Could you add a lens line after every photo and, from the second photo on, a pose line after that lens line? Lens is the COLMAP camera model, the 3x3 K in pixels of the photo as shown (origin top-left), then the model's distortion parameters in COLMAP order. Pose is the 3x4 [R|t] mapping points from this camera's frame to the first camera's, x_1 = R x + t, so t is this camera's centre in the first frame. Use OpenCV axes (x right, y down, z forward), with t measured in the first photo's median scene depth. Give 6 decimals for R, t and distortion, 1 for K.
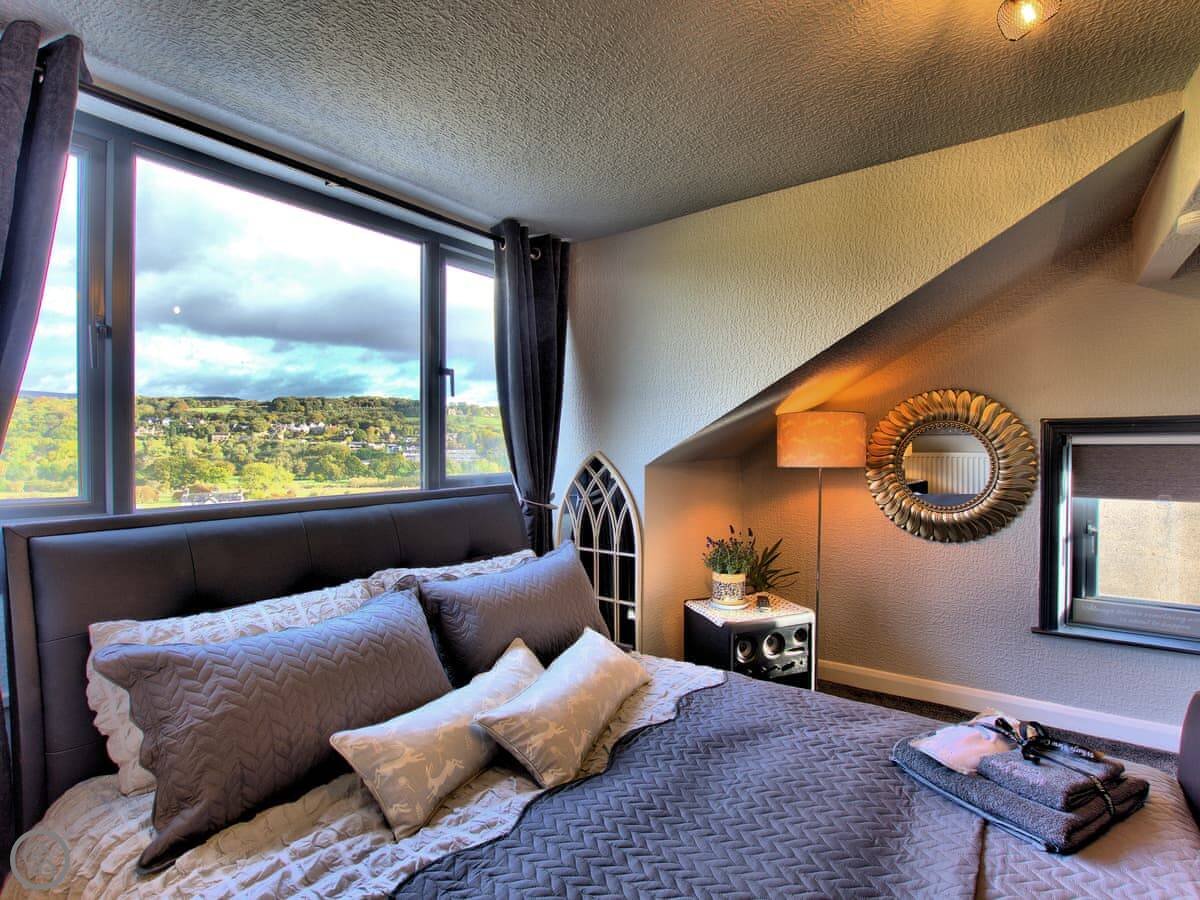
lens RADIAL K [[533.3, 0, 629.5], [0, 533.3, 450.5], [0, 0, 1]] dist [-0.016169, -0.000401]
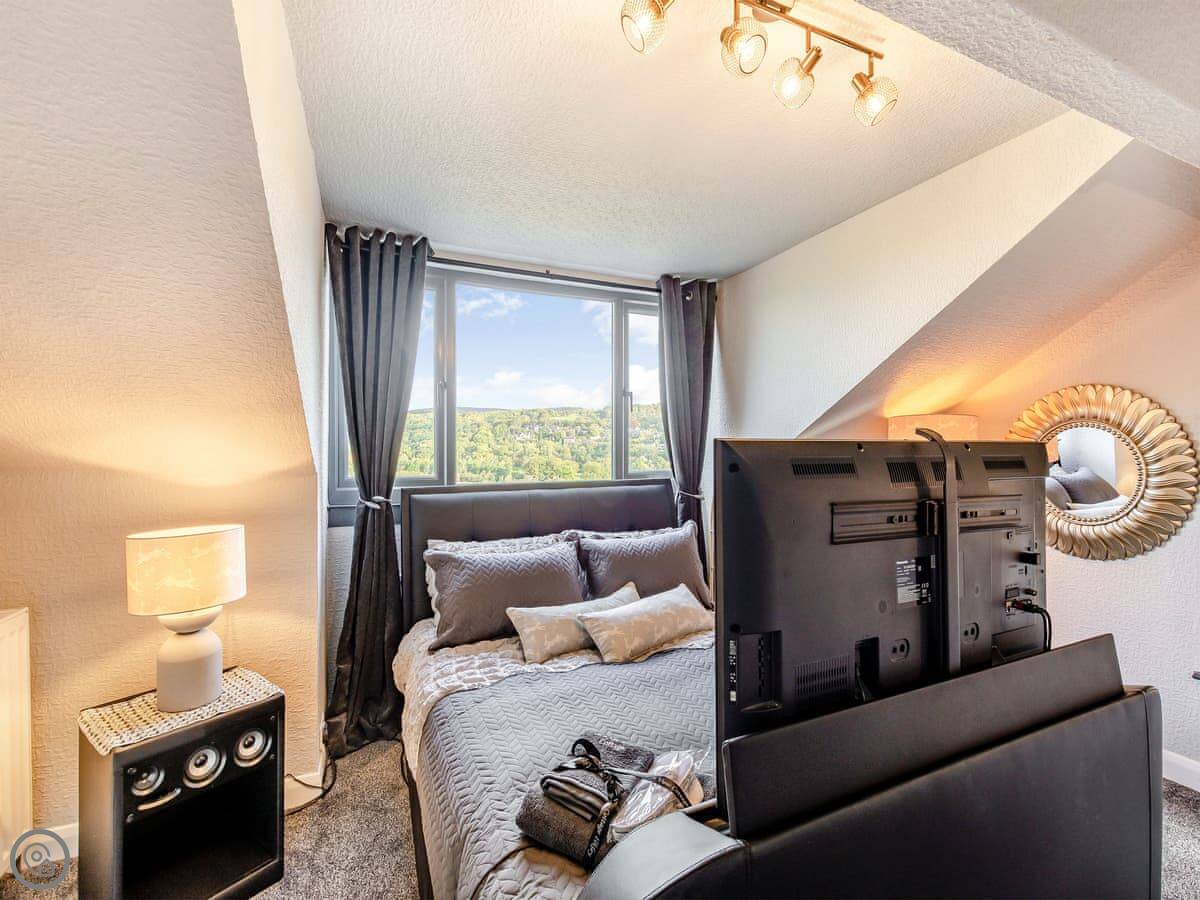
lens RADIAL K [[625.2, 0, 632.0], [0, 625.2, 448.2], [0, 0, 1]] dist [0.002828, -0.000107]
pose [[0.814731, 0.001358, -0.579838, 0.772261], [-0.006155, 0.999961, -0.006306, 0.001900], [0.579807, 0.008706, 0.814707, -0.379275]]
